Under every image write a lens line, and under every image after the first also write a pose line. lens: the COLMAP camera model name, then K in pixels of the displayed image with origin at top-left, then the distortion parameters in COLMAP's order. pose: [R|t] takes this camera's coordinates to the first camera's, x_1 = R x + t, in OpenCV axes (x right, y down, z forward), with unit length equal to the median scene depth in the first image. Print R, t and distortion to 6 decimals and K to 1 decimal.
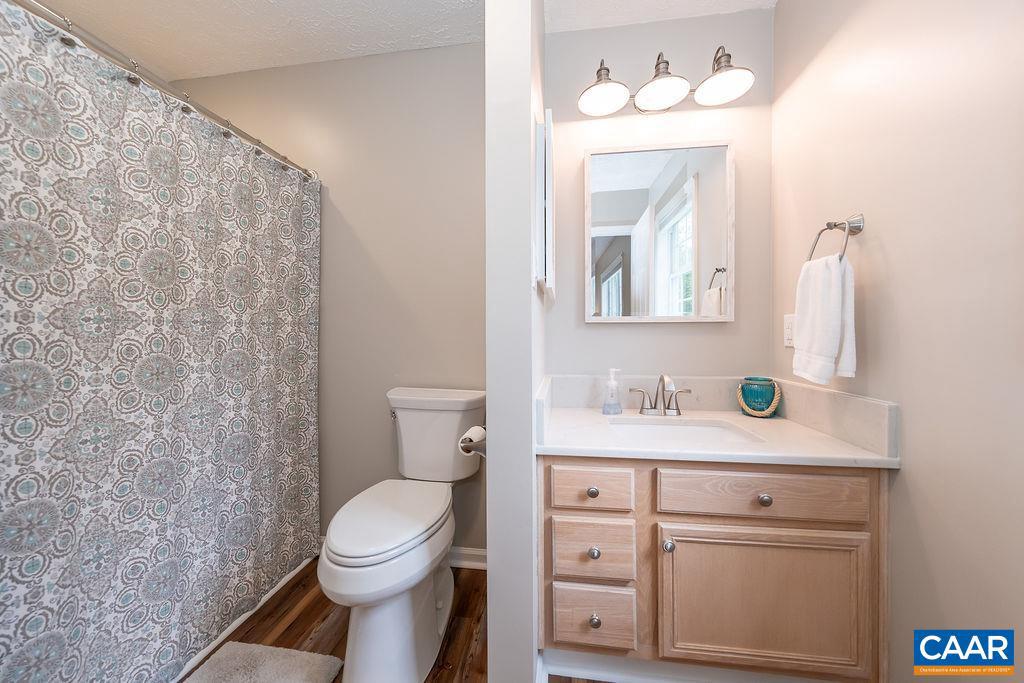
lens RADIAL K [[342.0, 0, 510.5], [0, 342.0, 337.9], [0, 0, 1]] dist [-0.015251, 0.002420]
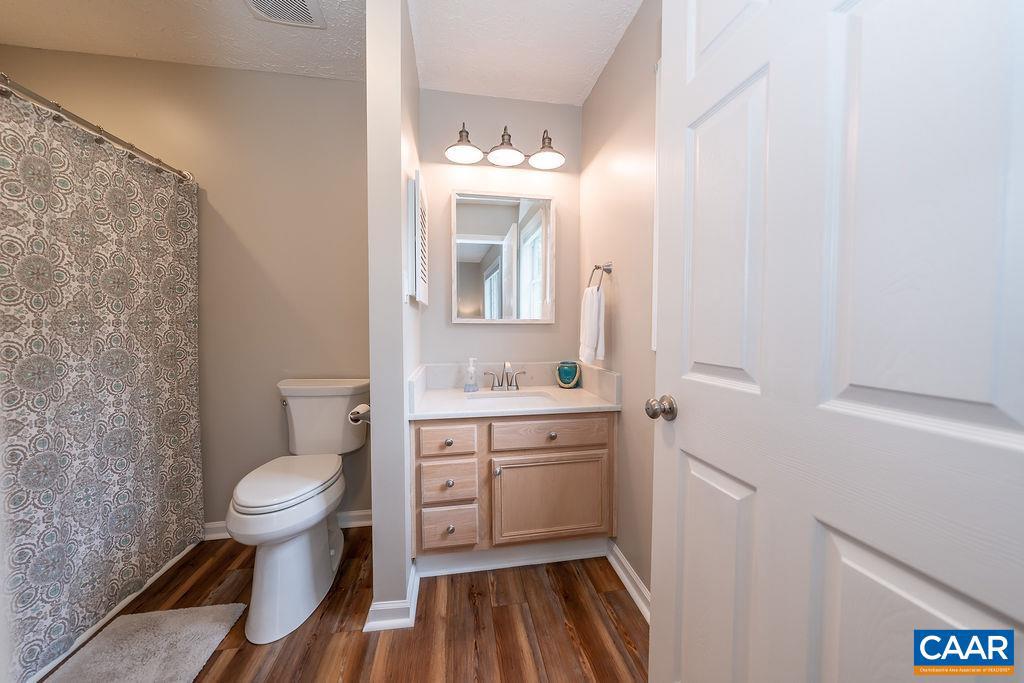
lens RADIAL K [[342.0, 0, 510.5], [0, 342.0, 337.9], [0, 0, 1]] dist [-0.015251, 0.002420]
pose [[0.950999, -0.005814, 0.309138, 0.038271], [-0.002899, 0.999612, 0.027718, -0.034832], [-0.309179, -0.027256, 0.950613, -0.417000]]
